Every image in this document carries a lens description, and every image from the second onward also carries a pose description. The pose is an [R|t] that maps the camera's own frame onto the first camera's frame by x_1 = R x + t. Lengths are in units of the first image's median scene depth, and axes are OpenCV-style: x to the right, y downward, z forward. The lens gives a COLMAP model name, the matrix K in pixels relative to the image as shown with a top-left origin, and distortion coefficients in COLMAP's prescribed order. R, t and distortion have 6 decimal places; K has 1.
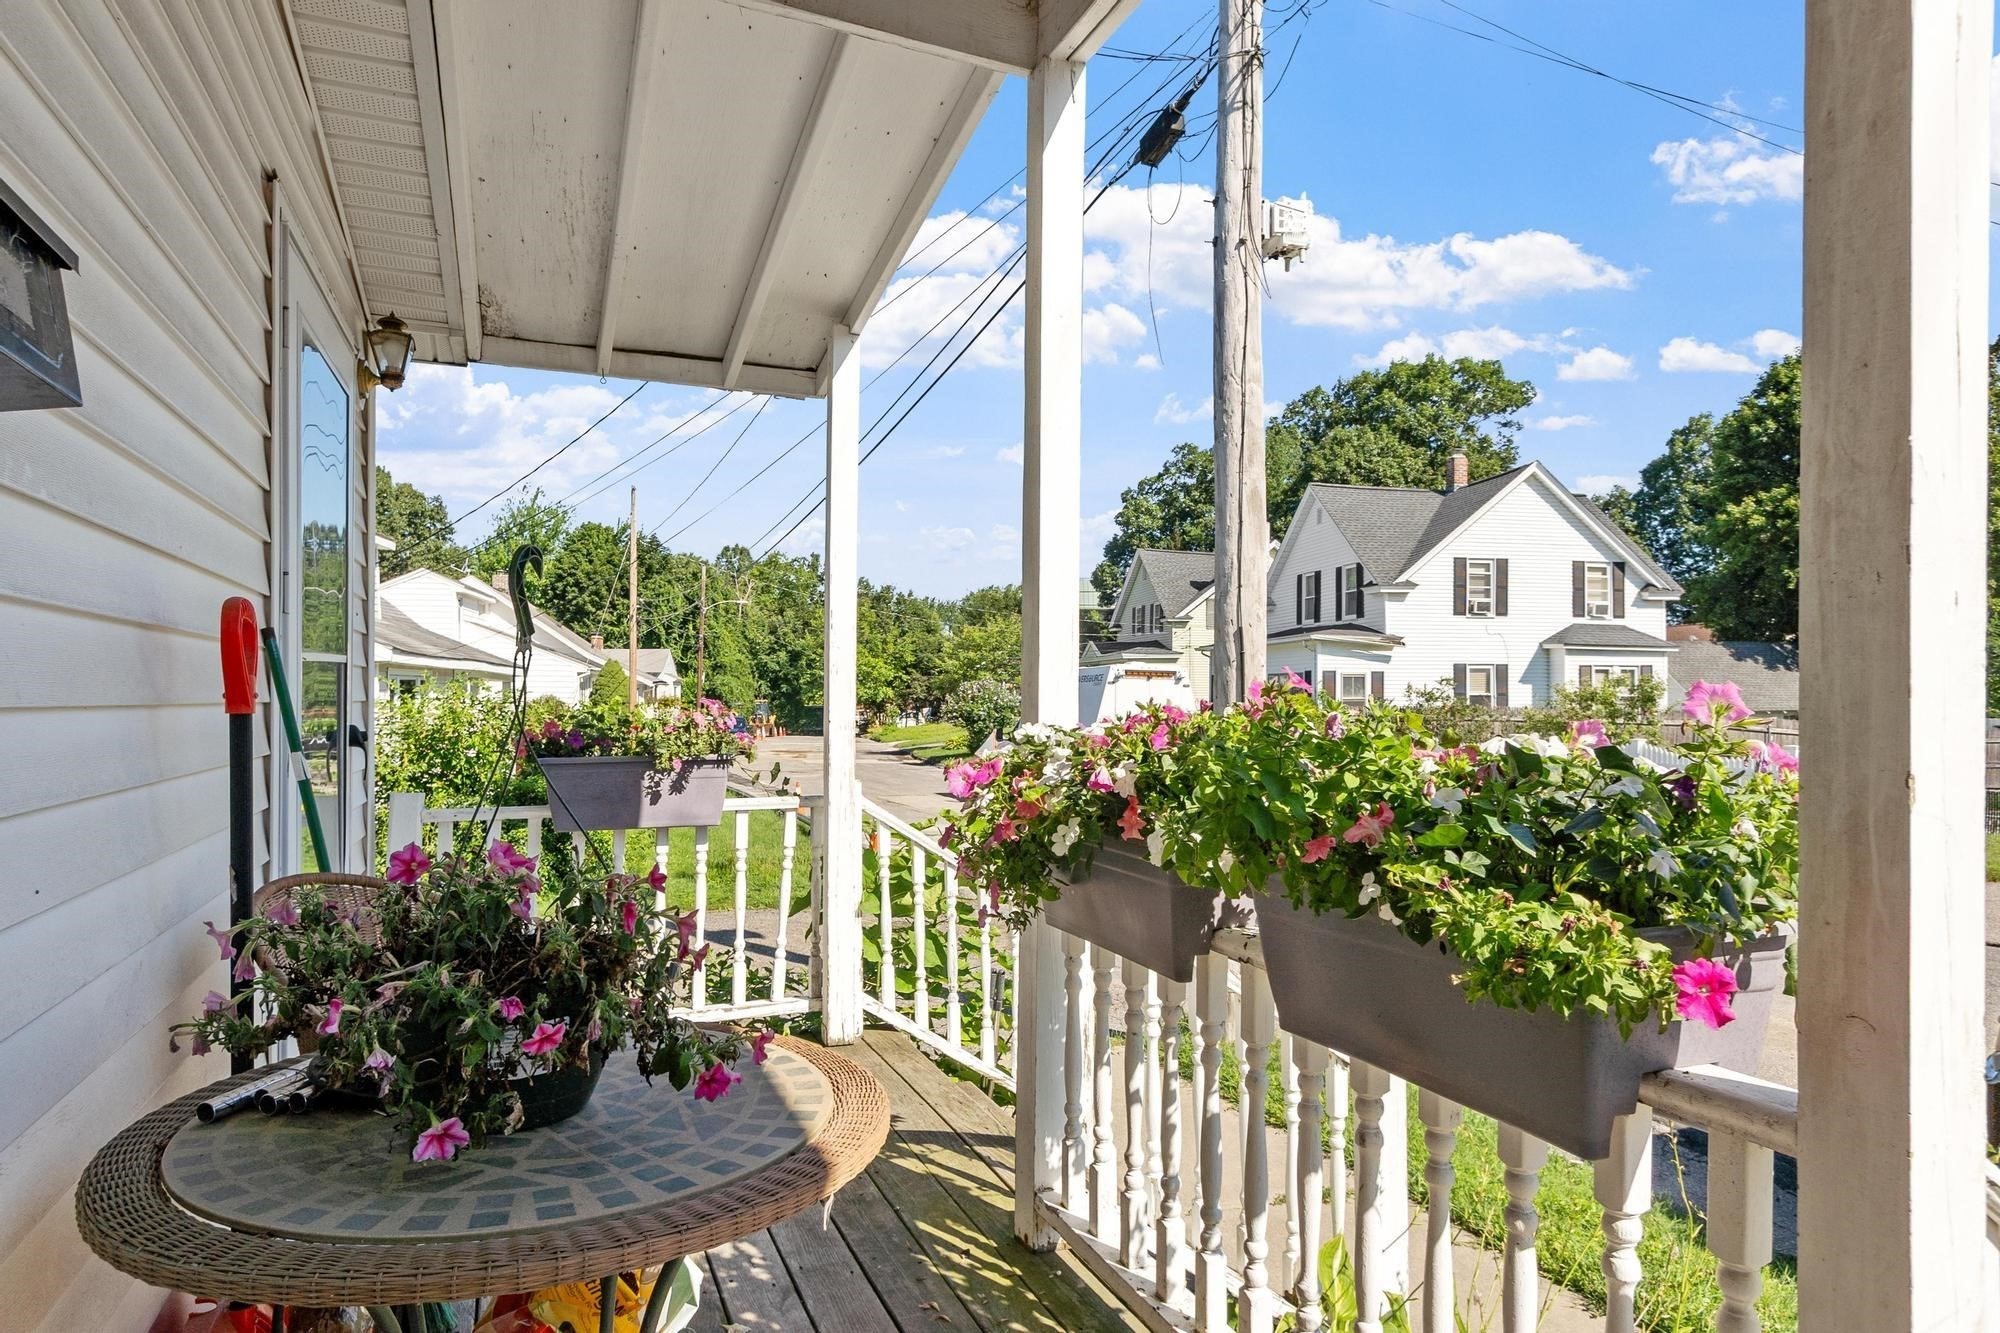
lens RADIAL K [[1196.9, 0, 974.3], [0, 1196.9, 693.1], [0, 0, 1]] dist [0.010589, 0.001211]
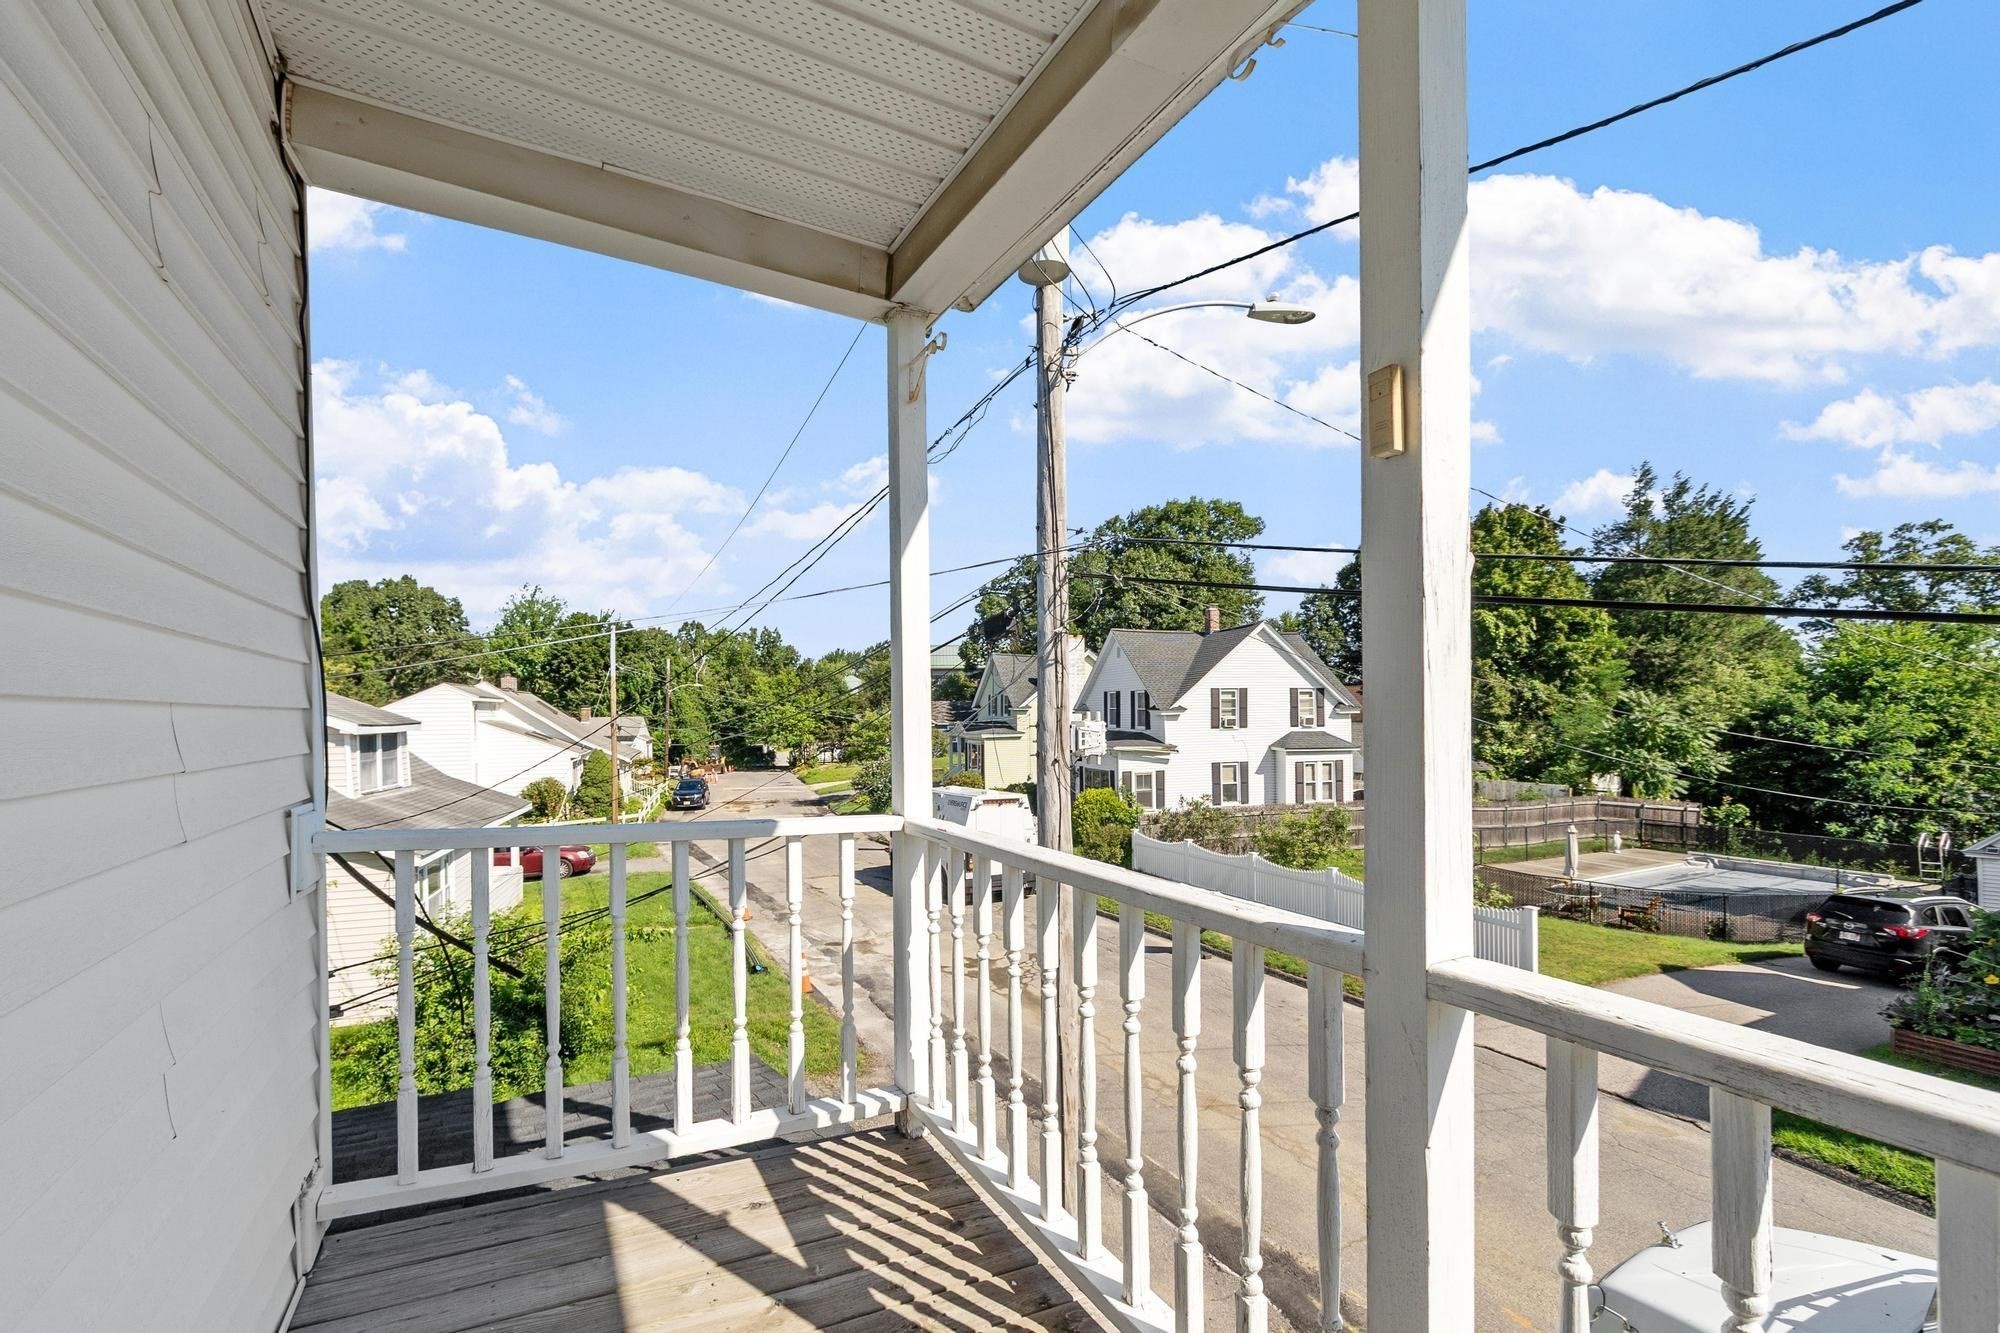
lens RADIAL K [[872.9, 0, 971.1], [0, 872.9, 707.8], [0, 0, 1]] dist [0.002756, 0.000416]
pose [[0.993880, -0.017687, 0.109040, 0.003075], [0.016635, 0.999806, 0.010552, -0.099949], [-0.109205, -0.008674, 0.993981, -0.000810]]
